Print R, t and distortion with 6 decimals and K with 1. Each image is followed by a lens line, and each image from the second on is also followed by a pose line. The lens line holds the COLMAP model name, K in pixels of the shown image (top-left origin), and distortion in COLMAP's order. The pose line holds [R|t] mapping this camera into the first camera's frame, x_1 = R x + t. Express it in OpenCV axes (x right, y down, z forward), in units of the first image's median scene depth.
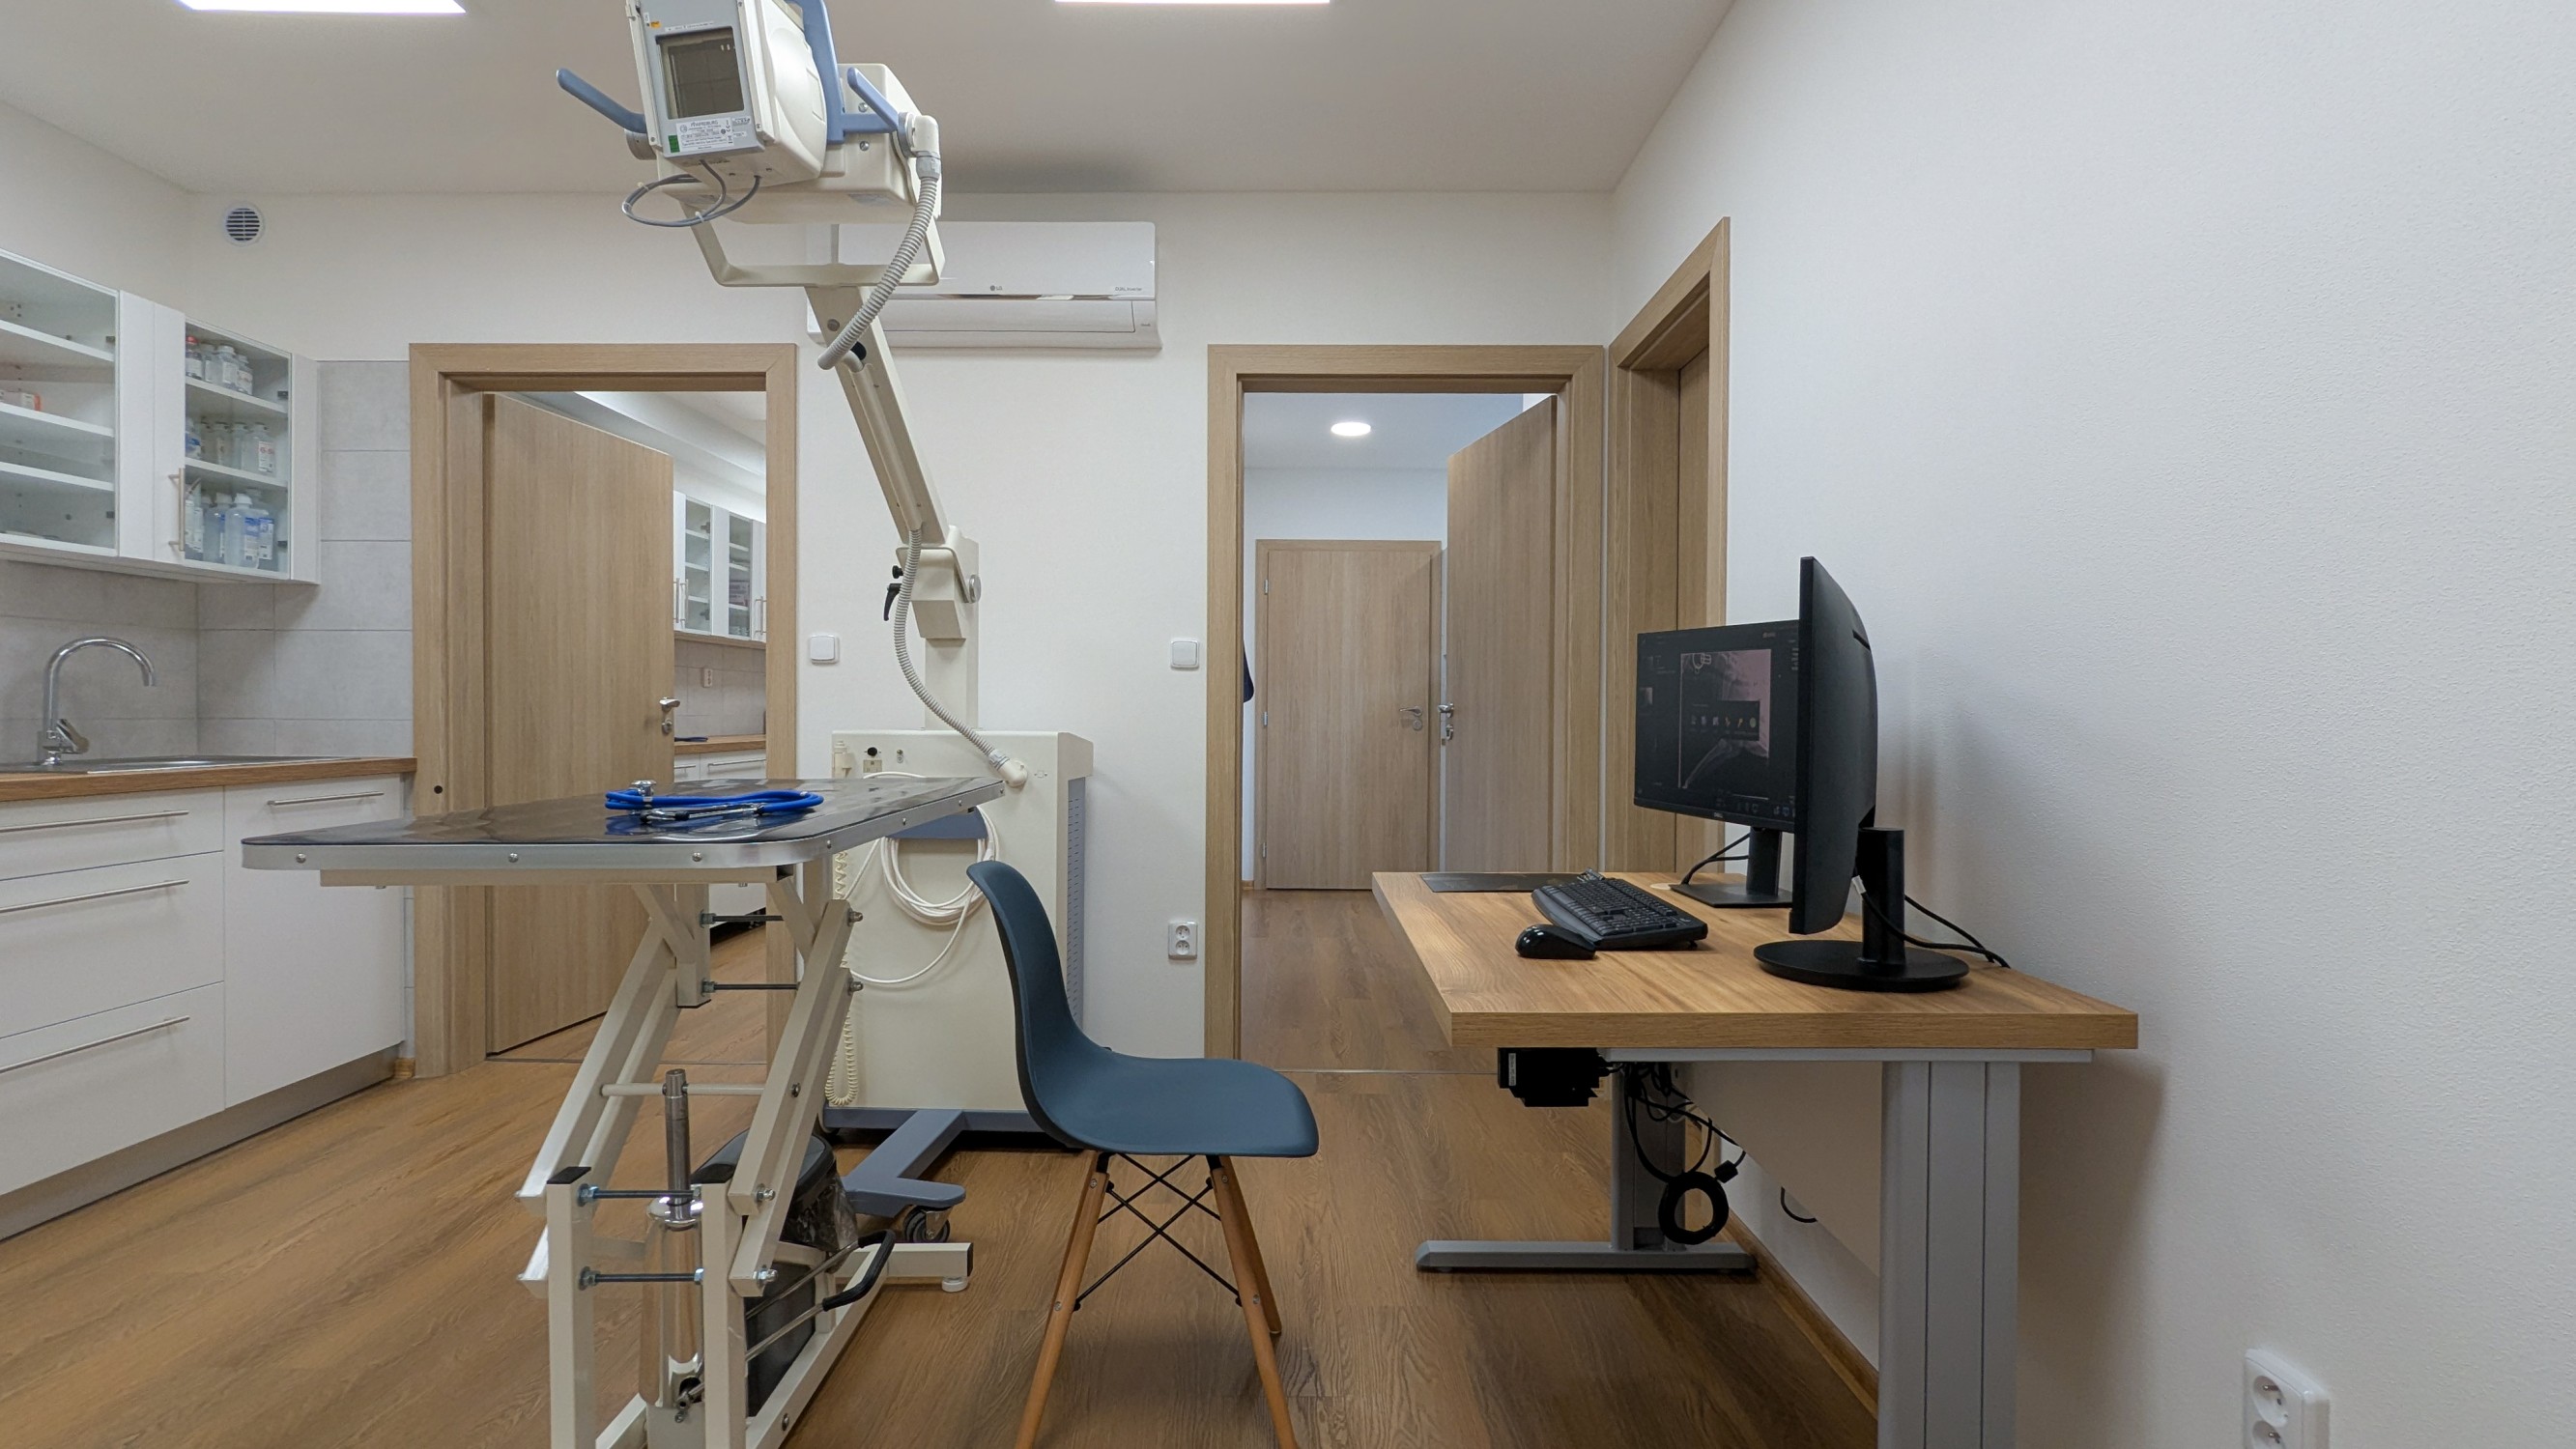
lens RADIAL K [[1246.9, 0, 1284.3], [0, 1246.9, 721.0], [0, 0, 1]] dist [-0.004278, 0.004619]
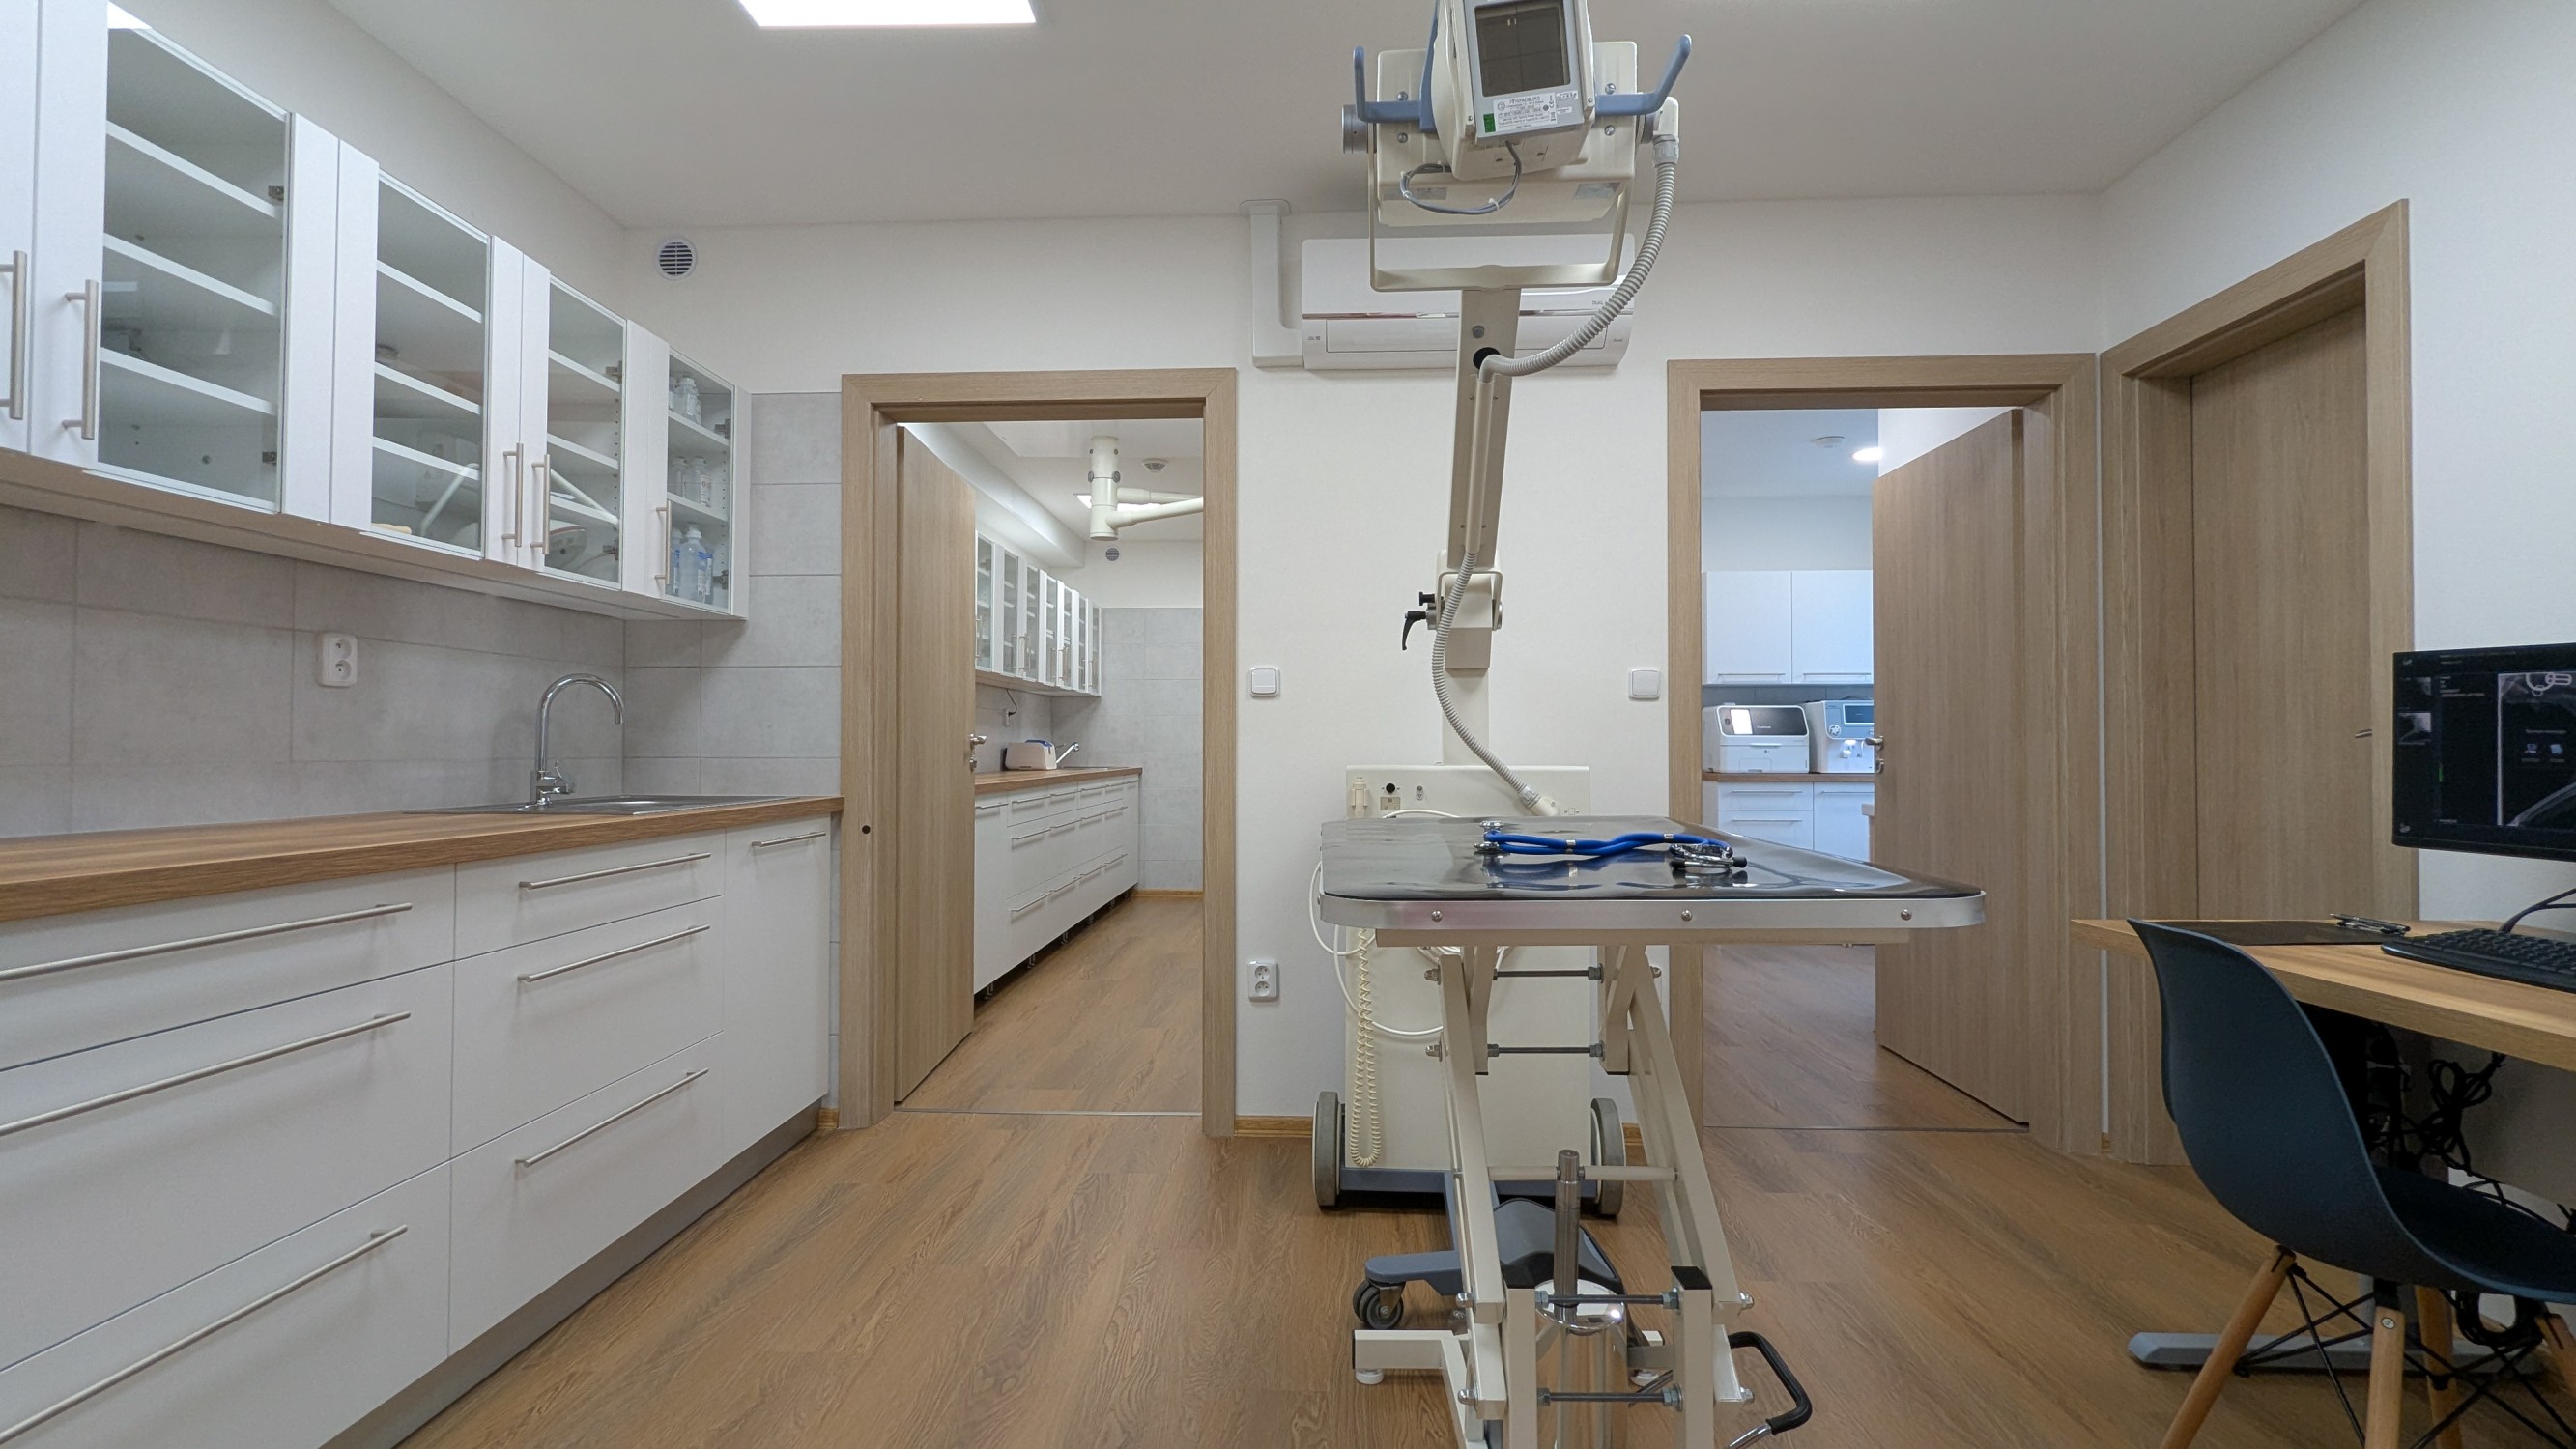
lens RADIAL K [[1225.5, 0, 1291.1], [0, 1225.5, 720.1], [0, 0, 1]] dist [-0.000581, 0.004821]
pose [[0.999204, -0.006556, -0.039352, -0.355821], [0.005362, 0.999525, -0.030363, 0.000545], [0.039532, 0.030128, 0.998764, 0.064741]]
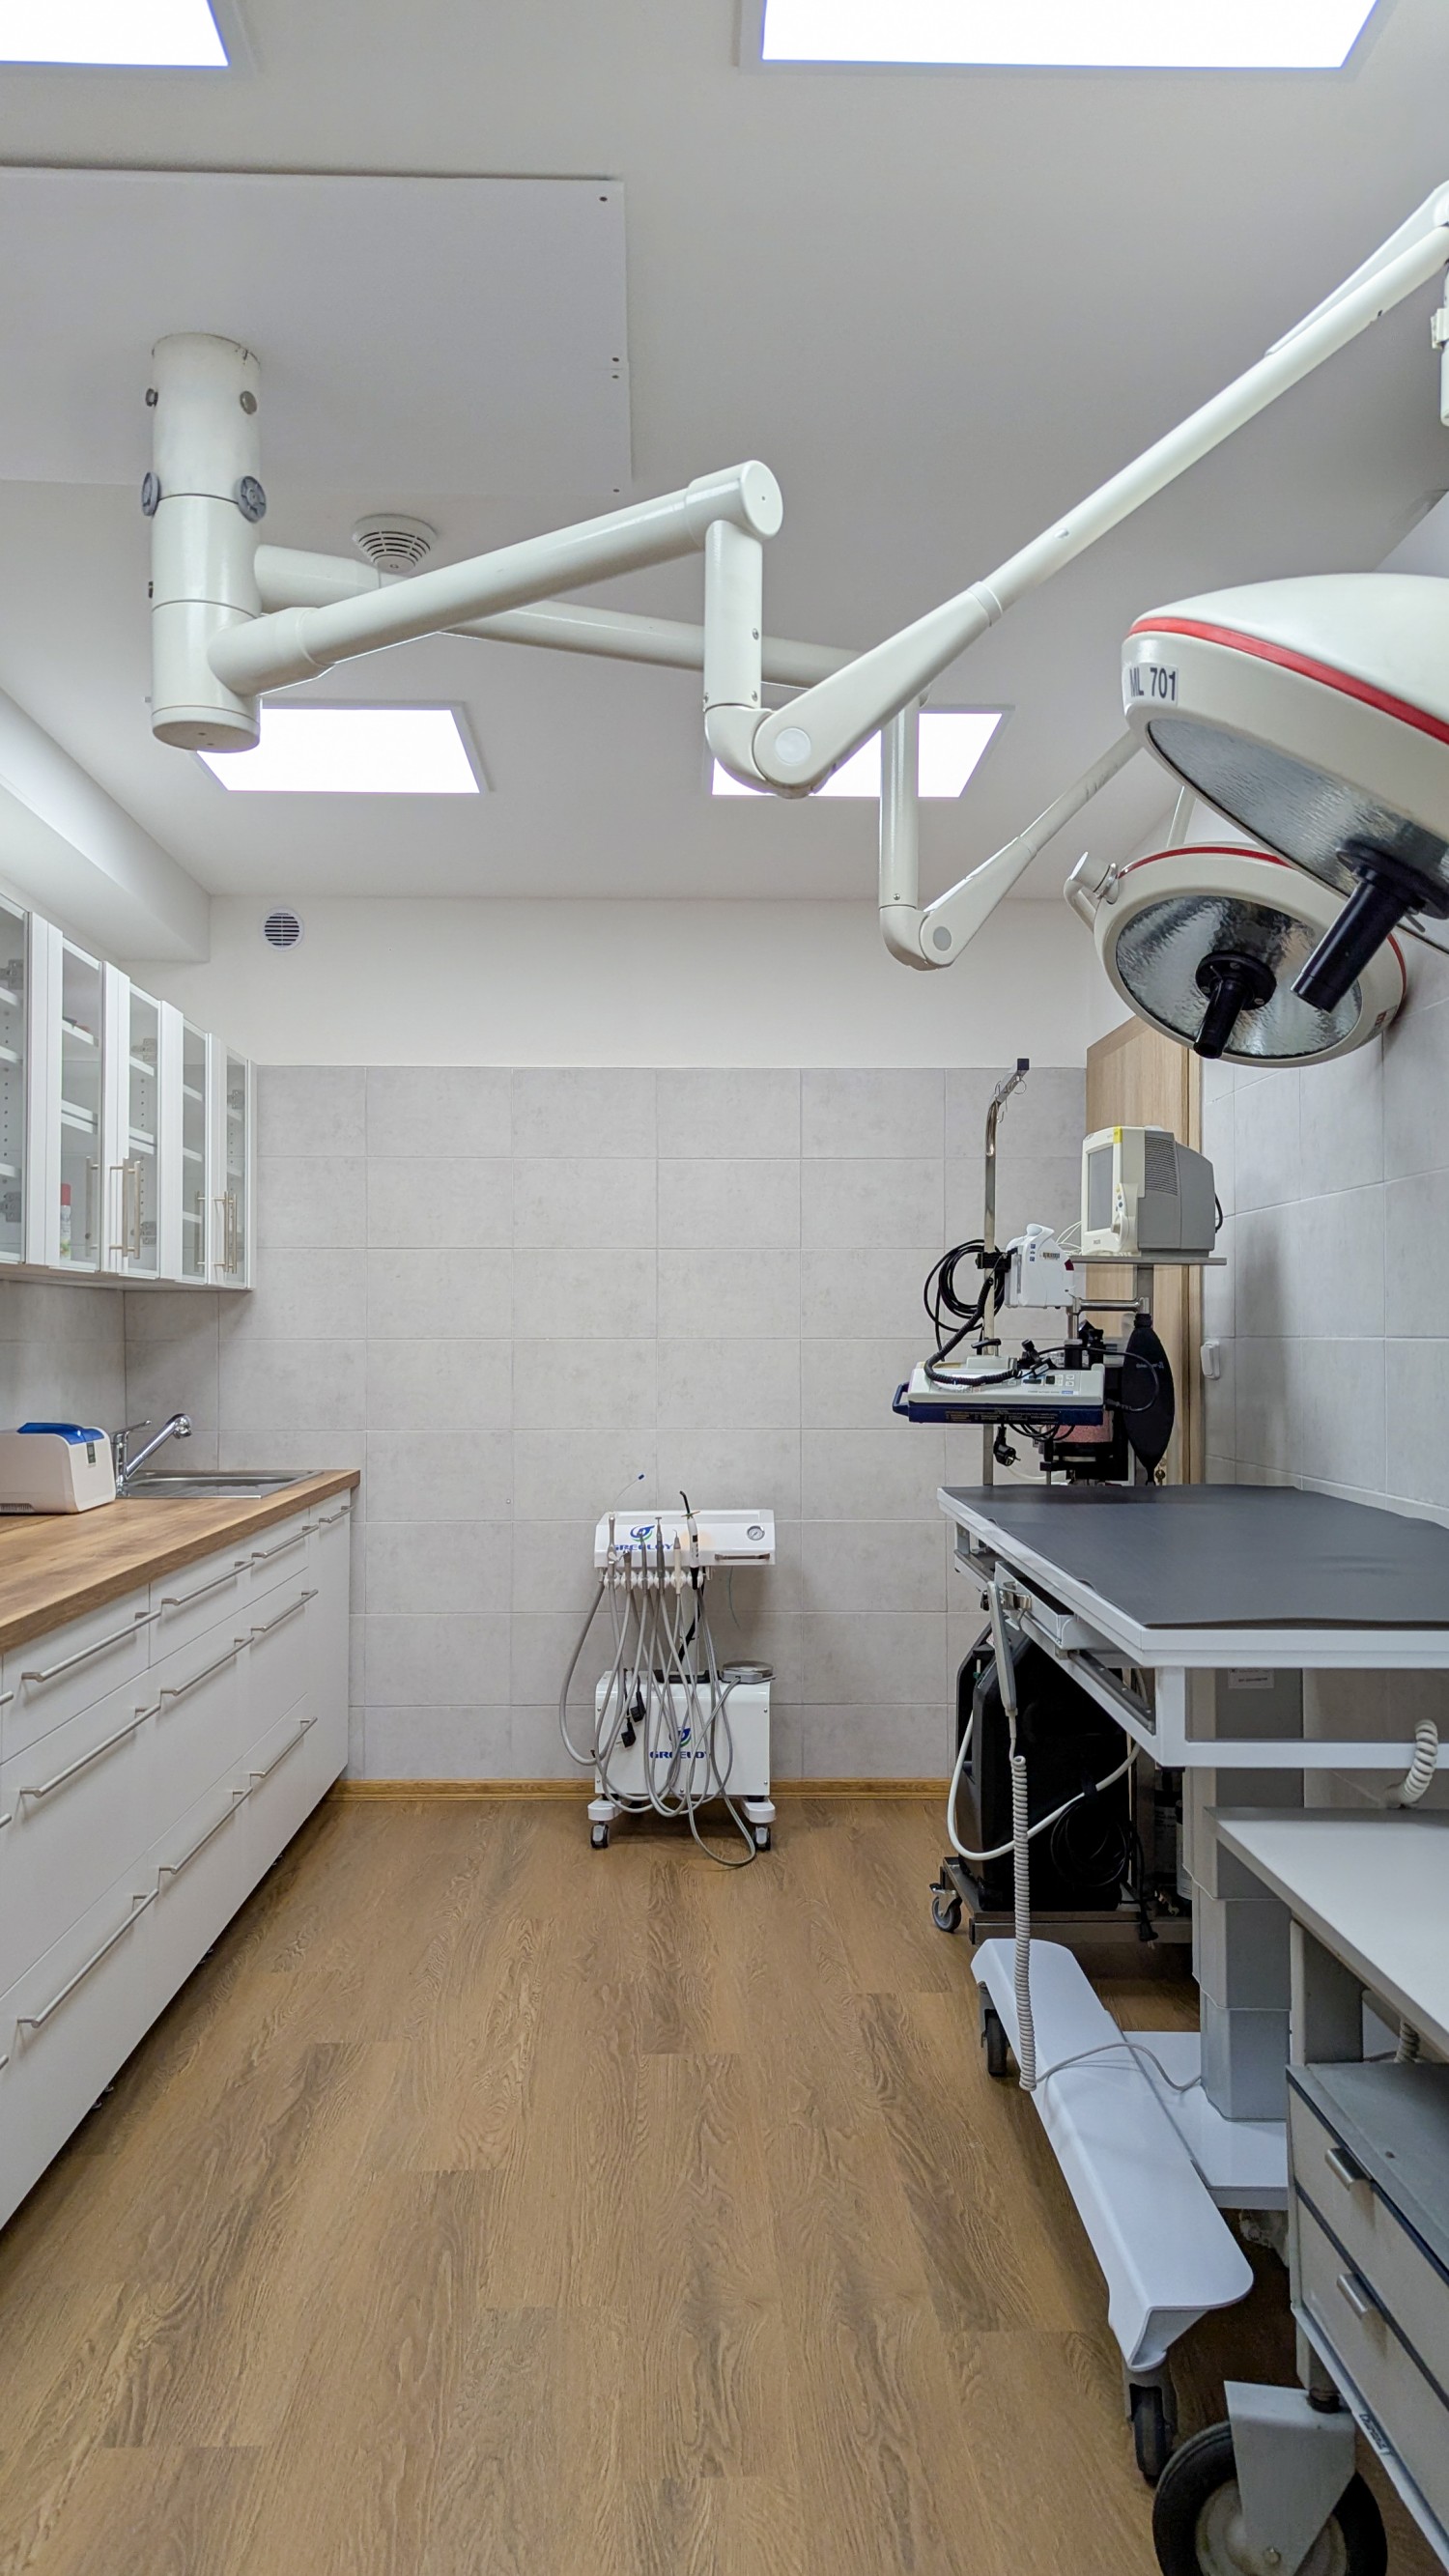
lens RADIAL K [[1854.4, 0, 739.6], [0, 1854.4, 1305.4], [0, 0, 1]] dist [0.111553, -0.223430]
pose [[0.999217, -0.004946, 0.039244, -0.525430], [0.005857, 0.999715, -0.023144, -0.084609], [-0.039119, 0.023356, 0.998962, 1.136624]]
